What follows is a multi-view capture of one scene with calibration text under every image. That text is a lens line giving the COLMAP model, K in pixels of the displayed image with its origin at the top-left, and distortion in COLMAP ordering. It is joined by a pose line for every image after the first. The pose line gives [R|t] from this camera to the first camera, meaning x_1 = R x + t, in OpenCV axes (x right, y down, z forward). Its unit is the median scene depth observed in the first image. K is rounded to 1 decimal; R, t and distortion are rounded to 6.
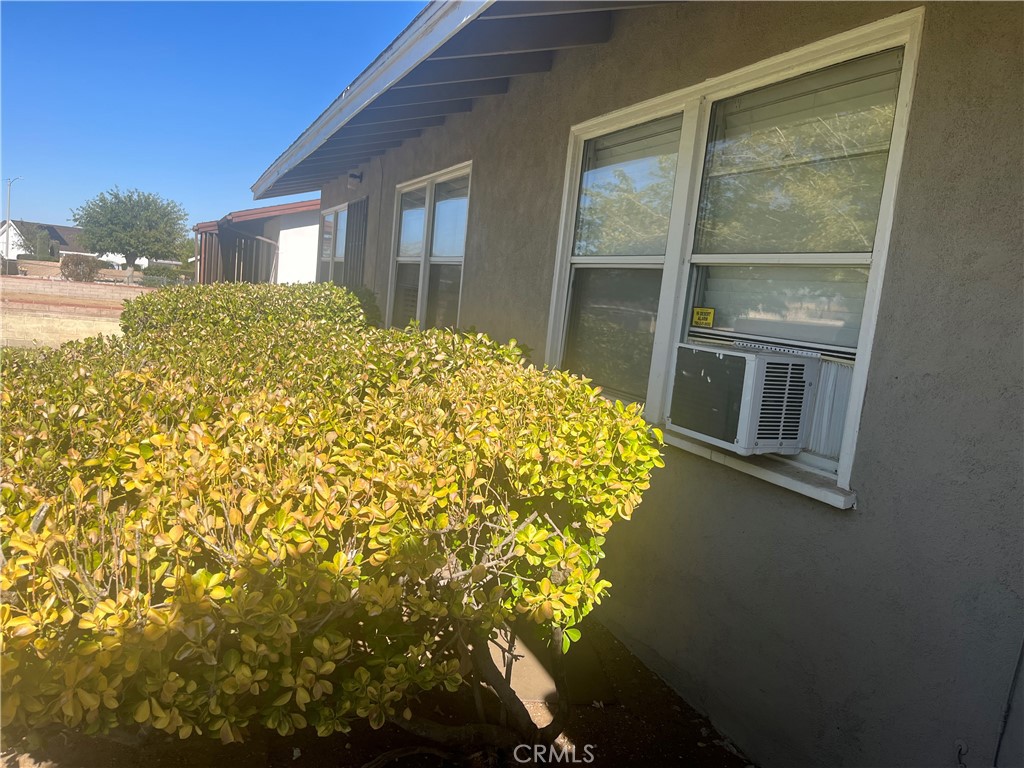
lens RADIAL K [[770.9, 0, 512.0], [0, 770.9, 384.0], [0, 0, 1]] dist [0.065183, -0.089784]
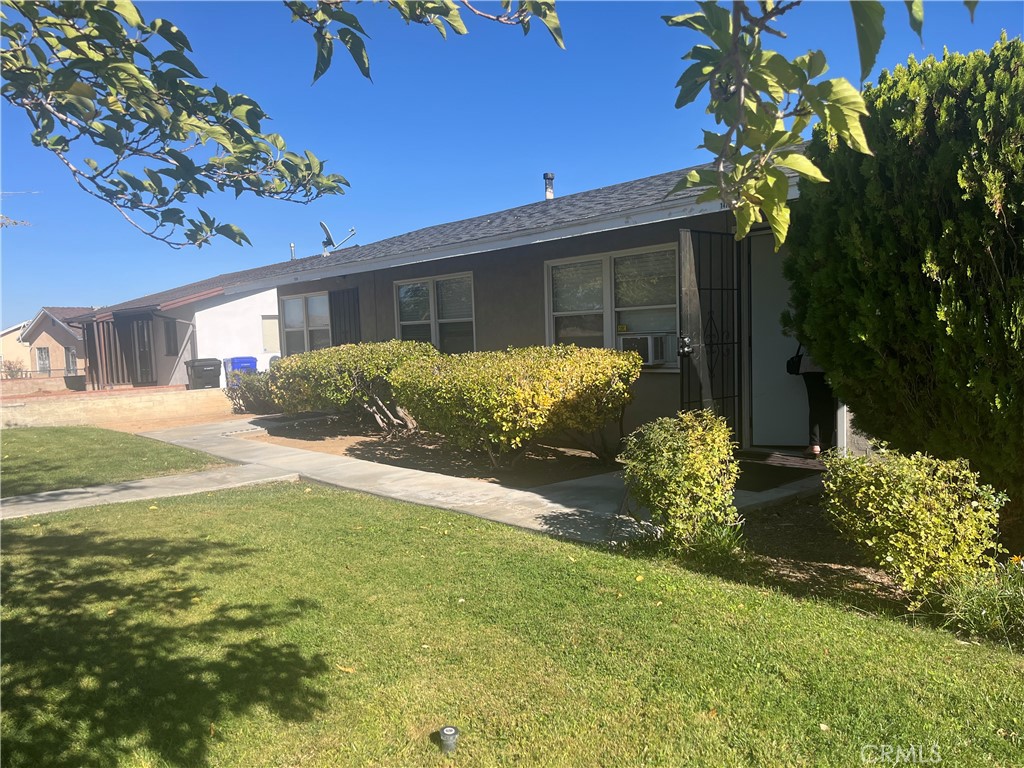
lens RADIAL K [[770.9, 0, 512.0], [0, 770.9, 384.0], [0, 0, 1]] dist [0.065183, -0.089784]
pose [[0.944717, -0.149000, 0.292077, -1.020140], [0.162016, 0.986570, -0.020748, 0.112242], [-0.285063, 0.066922, 0.956170, -1.652889]]
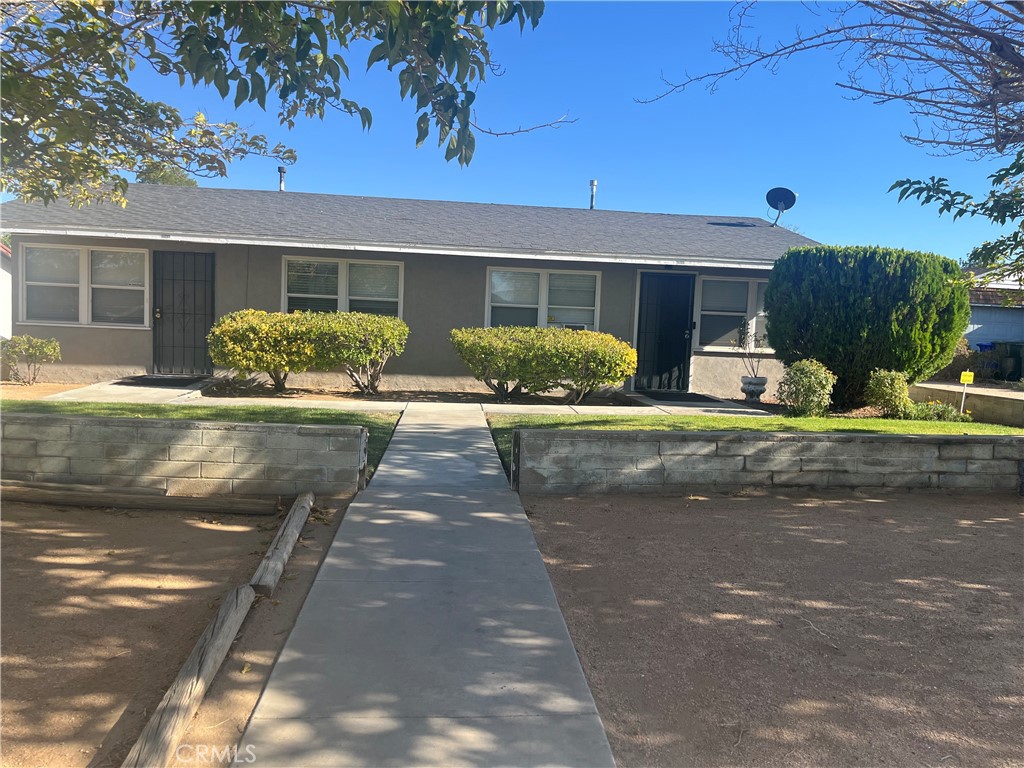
lens RADIAL K [[770.9, 0, 512.0], [0, 770.9, 384.0], [0, 0, 1]] dist [0.065183, -0.089784]
pose [[0.309083, -0.149139, 0.939269, -4.192264], [0.102842, 0.987078, 0.122888, -0.294763], [-0.945458, 0.058613, 0.320426, -0.215089]]
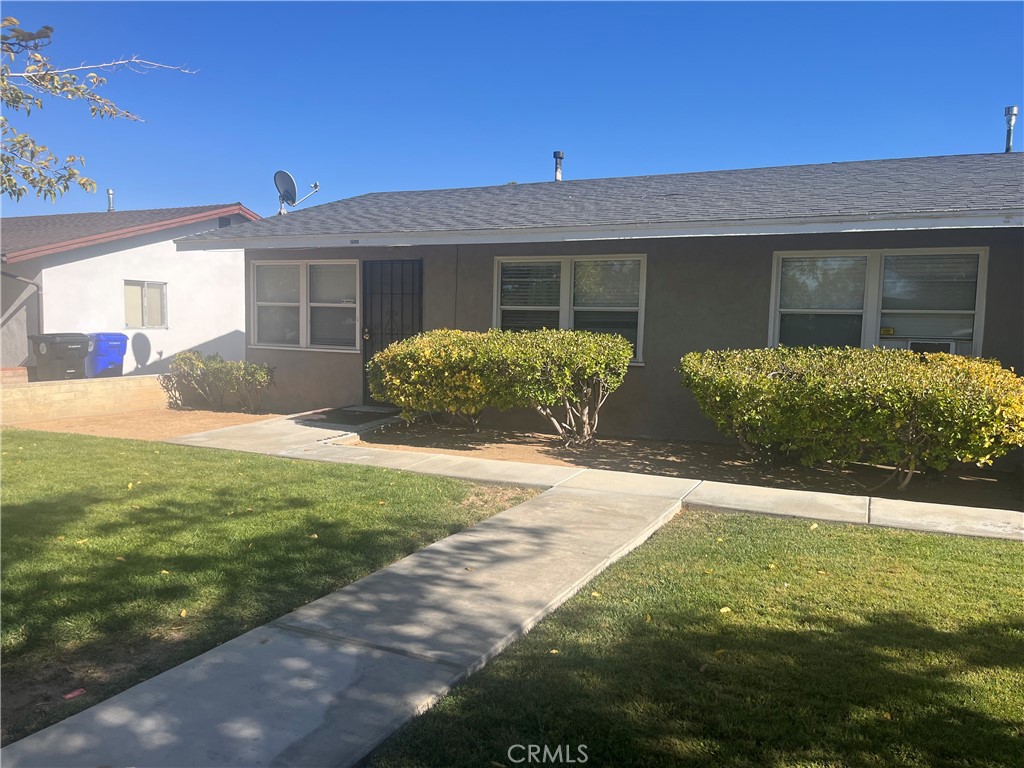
lens RADIAL K [[770.9, 0, 512.0], [0, 770.9, 384.0], [0, 0, 1]] dist [0.065183, -0.089784]
pose [[0.746504, -0.130151, 0.652528, -2.572884], [0.127604, 0.990483, 0.051578, -0.218722], [-0.653031, 0.044762, 0.756008, -0.201131]]
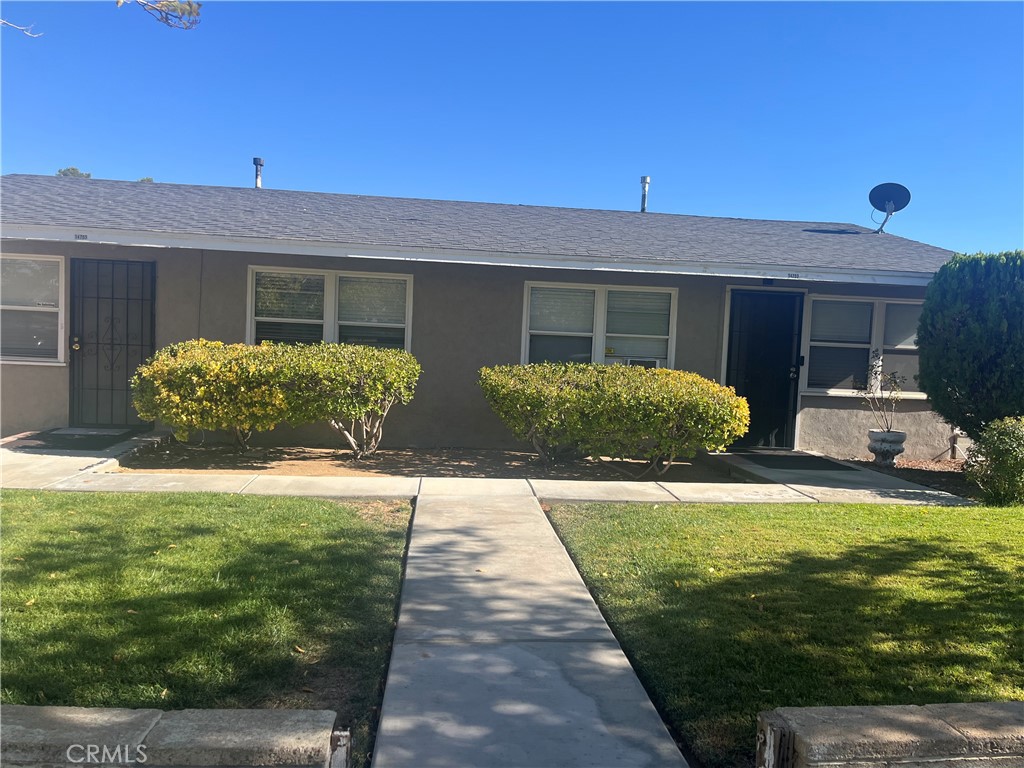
lens RADIAL K [[782.5, 0, 508.5], [0, 782.5, 385.0], [0, 0, 1]] dist [0.035557, 0.000724]
pose [[0.312351, -0.123234, 0.941940, -3.158880], [0.100347, 0.990283, 0.096283, -0.321818], [-0.944652, 0.064447, 0.321681, 0.339102]]
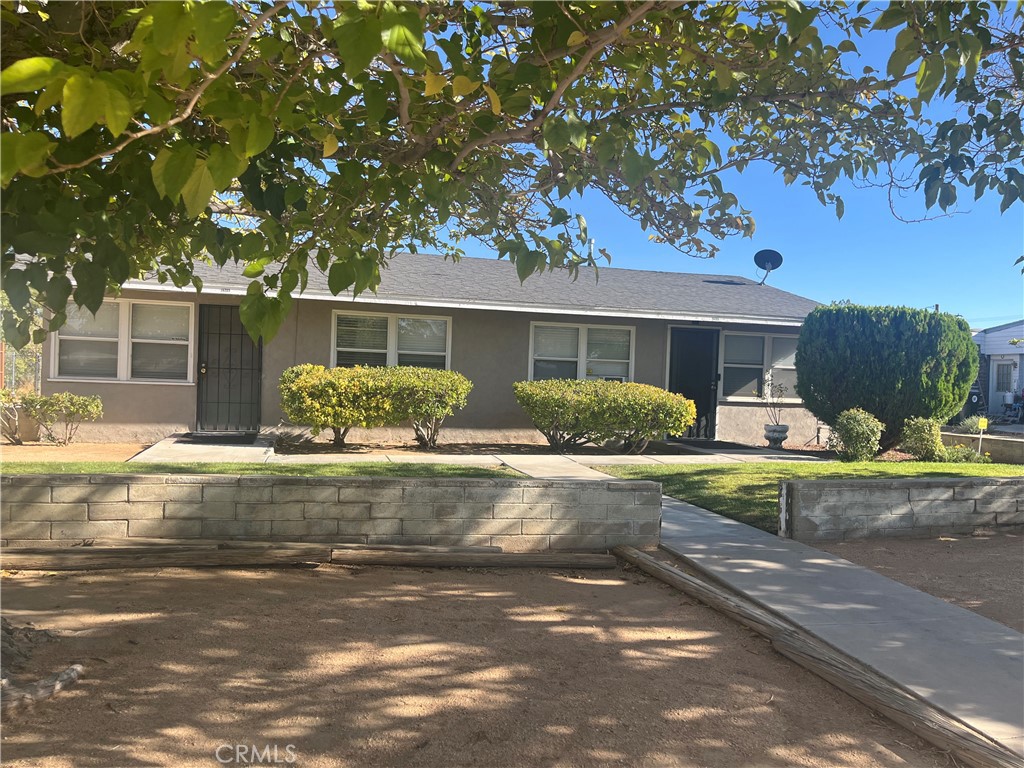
lens RADIAL K [[770.9, 0, 512.0], [0, 770.9, 384.0], [0, 0, 1]] dist [0.065183, -0.089784]
pose [[0.164248, -0.092510, 0.982072, -4.525068], [0.099531, 0.992066, 0.076805, -0.428253], [-0.981385, 0.085131, 0.172152, 0.677849]]
